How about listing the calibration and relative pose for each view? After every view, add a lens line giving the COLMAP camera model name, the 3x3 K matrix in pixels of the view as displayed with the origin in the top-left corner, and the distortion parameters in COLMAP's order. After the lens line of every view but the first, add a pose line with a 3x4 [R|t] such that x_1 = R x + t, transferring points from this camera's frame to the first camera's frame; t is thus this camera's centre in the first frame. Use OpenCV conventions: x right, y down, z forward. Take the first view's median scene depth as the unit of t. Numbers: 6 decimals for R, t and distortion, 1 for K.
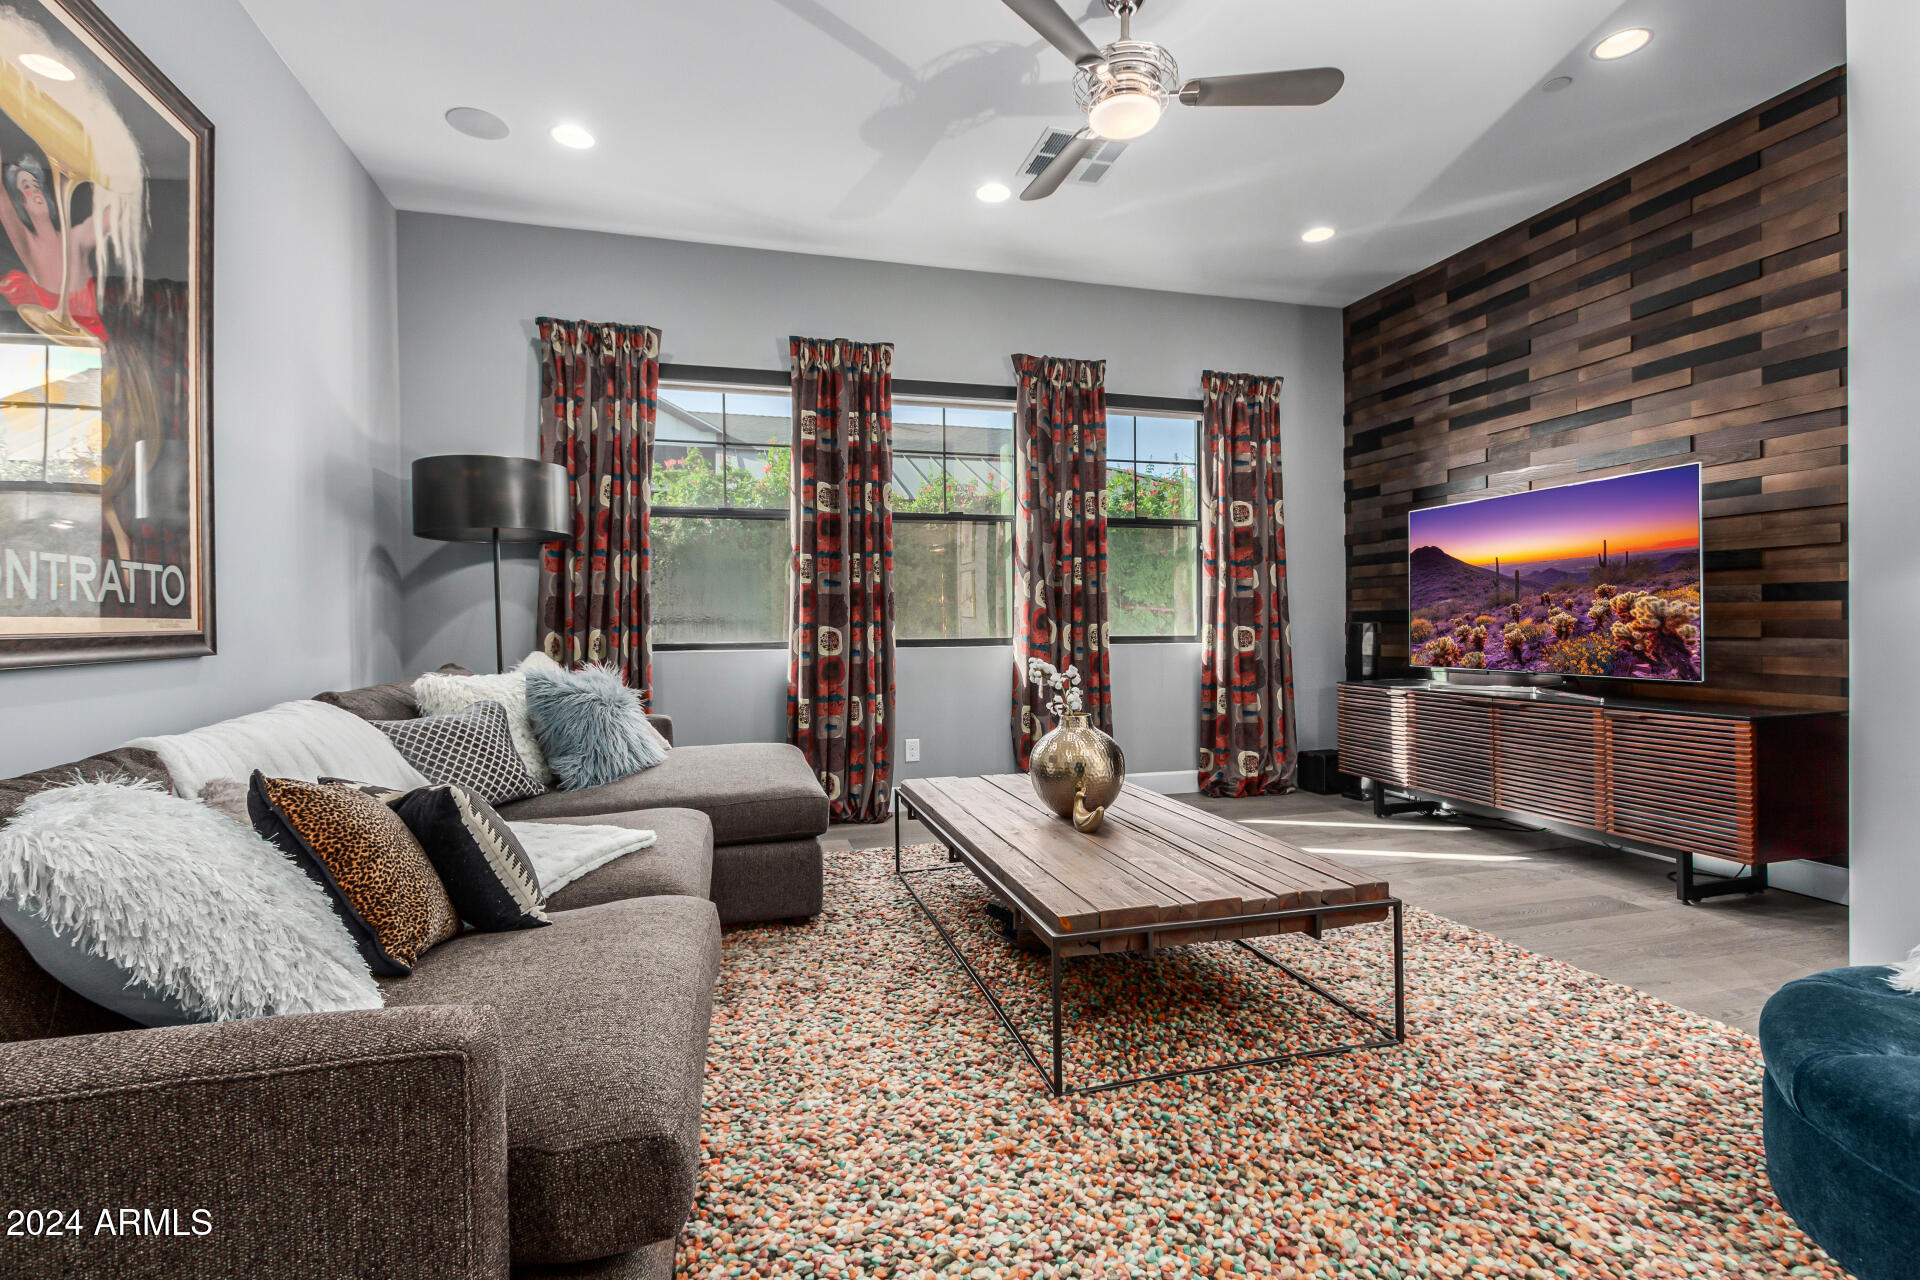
lens RADIAL K [[892.6, 0, 964.2], [0, 892.6, 627.5], [0, 0, 1]] dist [0.012446, -0.006933]
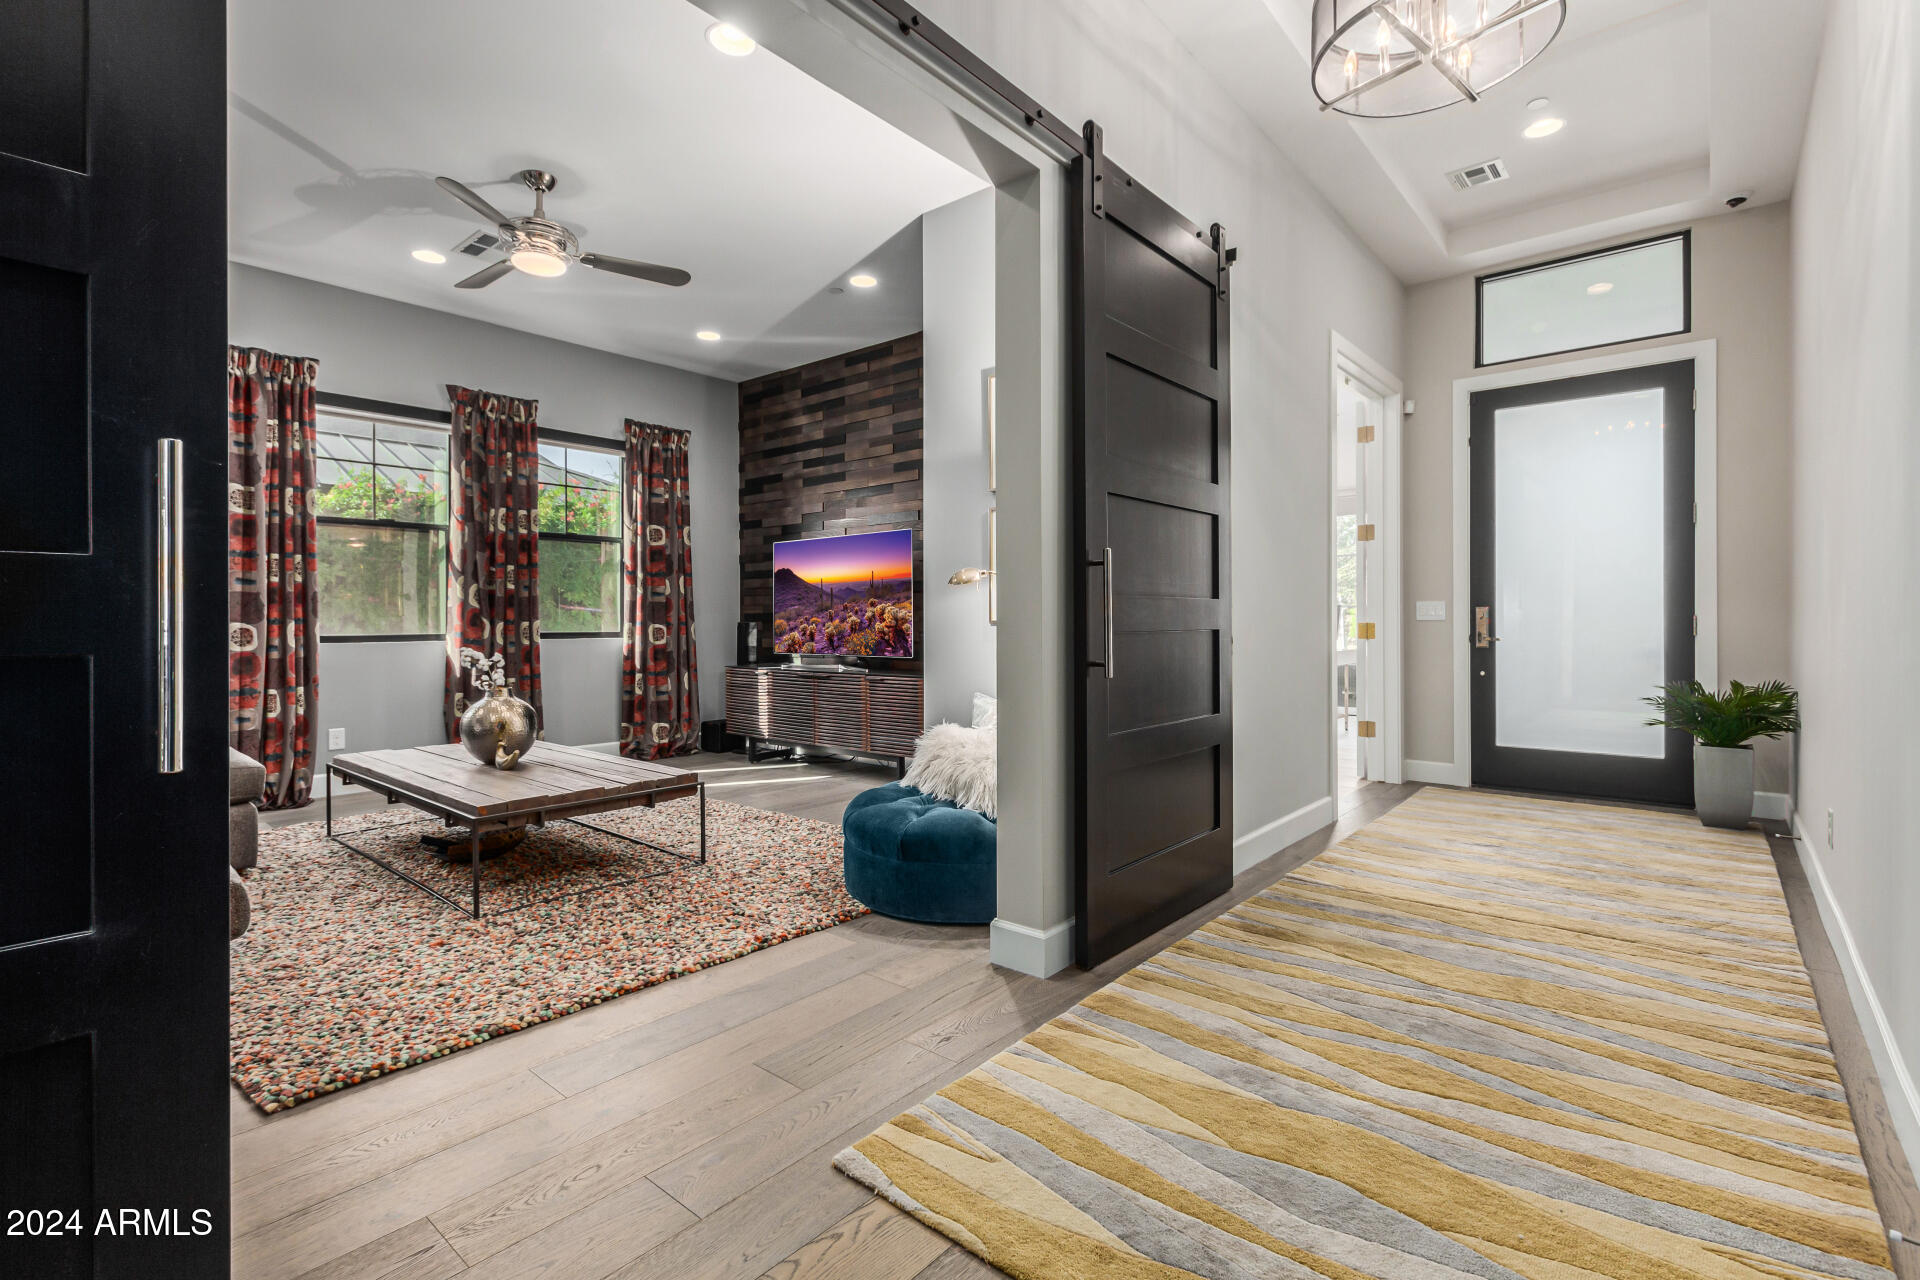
lens RADIAL K [[877.7, 0, 955.6], [0, 877.7, 621.0], [0, 0, 1]] dist [0.005984, -0.001788]
pose [[0.837081, 0.005781, 0.547049, -0.015740], [-0.001910, 0.999969, -0.007645, 0.002740], [-0.547076, 0.005354, 0.837066, -0.304450]]
